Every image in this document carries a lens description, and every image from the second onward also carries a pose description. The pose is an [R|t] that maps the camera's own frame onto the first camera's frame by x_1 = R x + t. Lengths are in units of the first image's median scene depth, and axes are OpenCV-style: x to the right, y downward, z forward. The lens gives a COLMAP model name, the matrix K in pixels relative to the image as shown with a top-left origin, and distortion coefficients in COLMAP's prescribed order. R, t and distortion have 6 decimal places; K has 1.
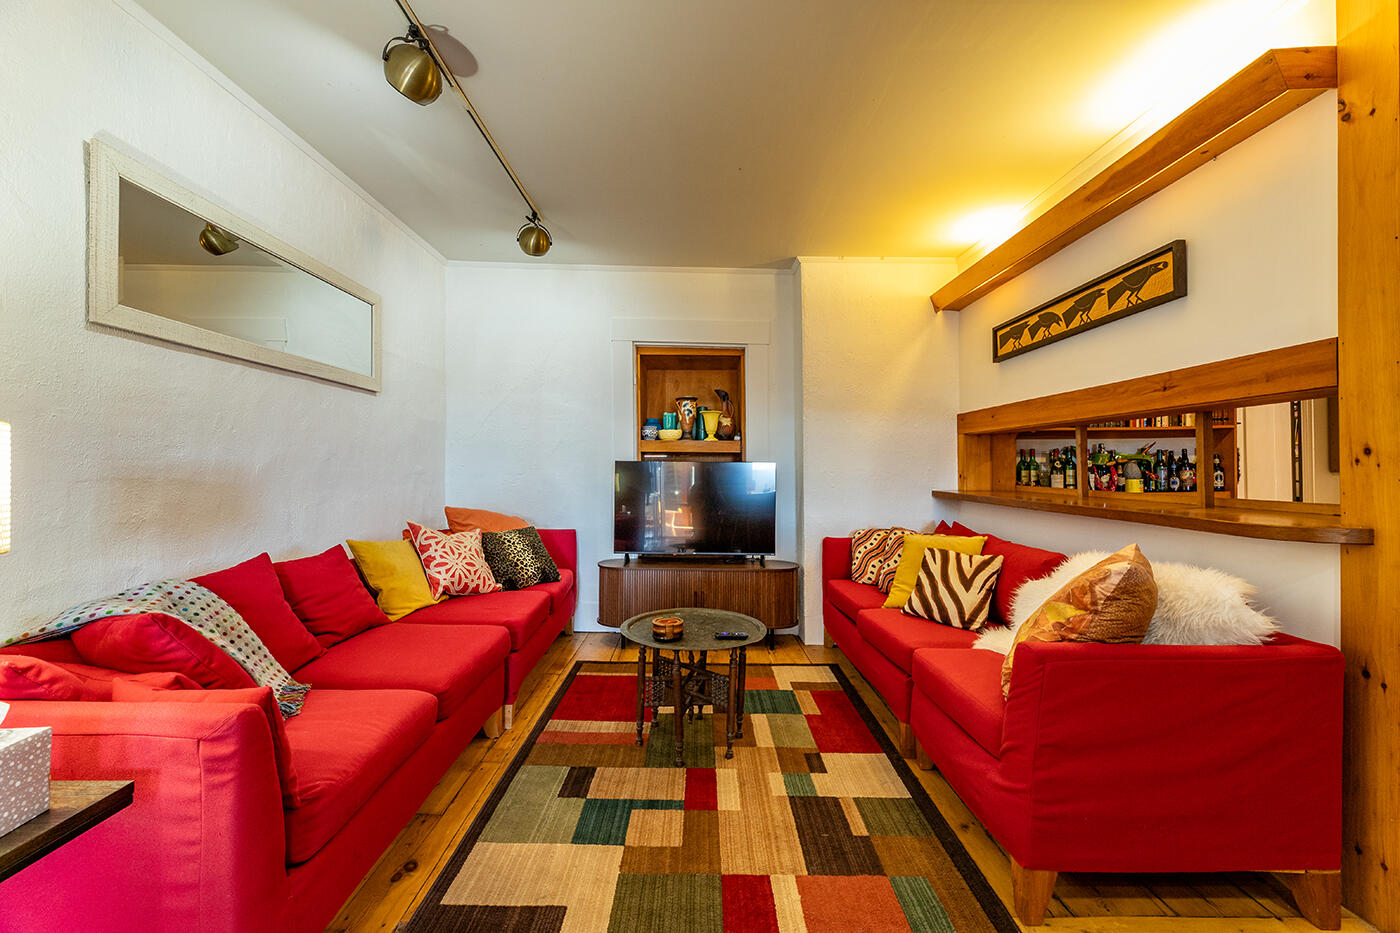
lens RADIAL K [[572.8, 0, 700.0], [0, 572.8, 466.5], [0, 0, 1]] dist [-0.002827, -0.000370]
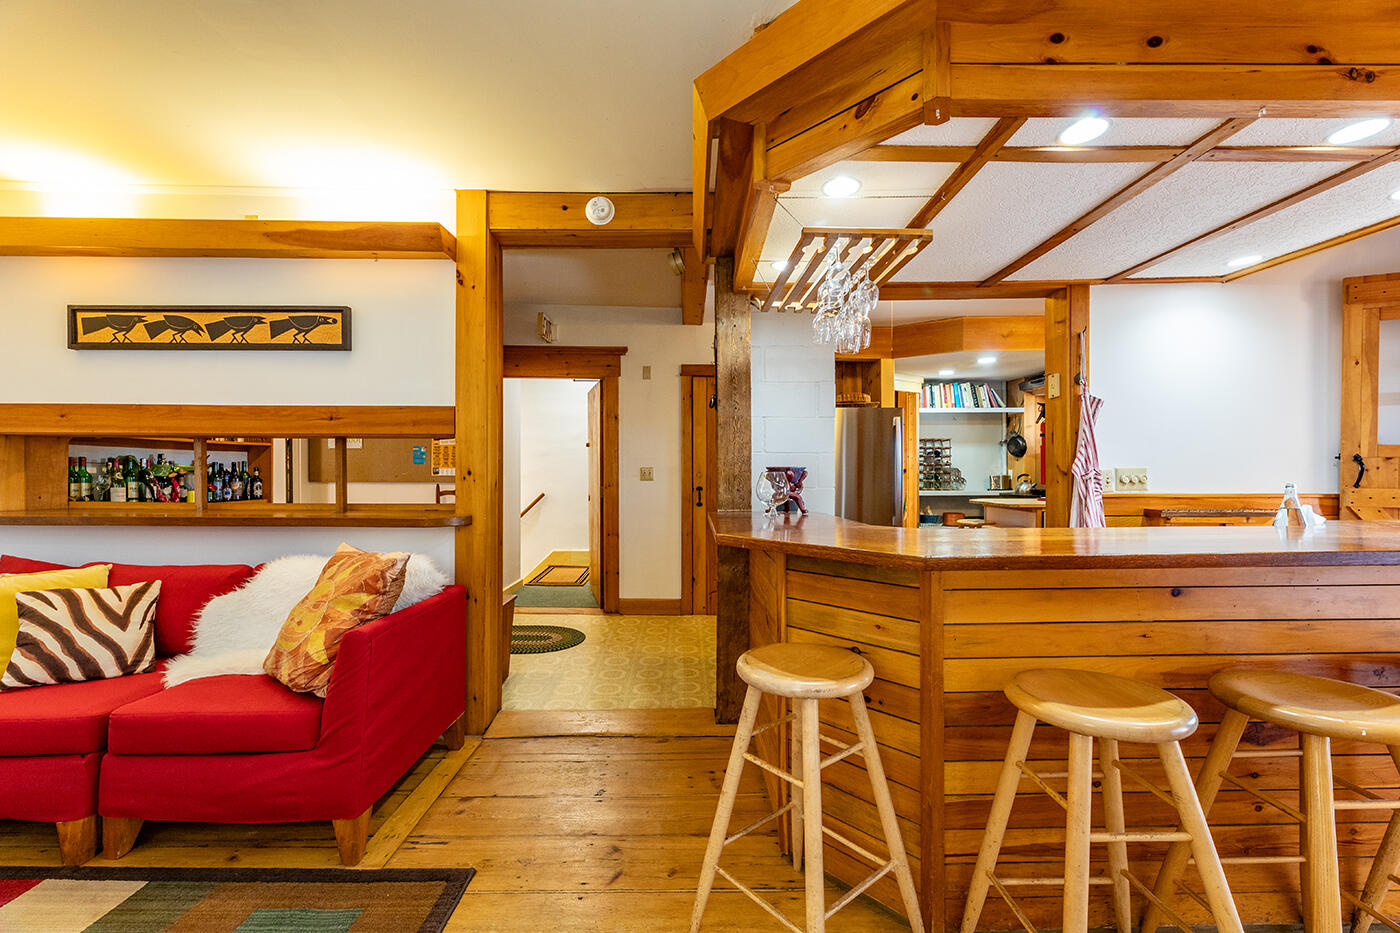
lens RADIAL K [[572.8, 0, 700.0], [0, 572.8, 466.5], [0, 0, 1]] dist [-0.002827, -0.000370]
pose [[-0.016557, 0.018070, 0.999700, -0.376091], [-0.006134, 0.999816, -0.018173, -0.010588], [-0.999844, -0.006433, -0.016443, 0.171146]]
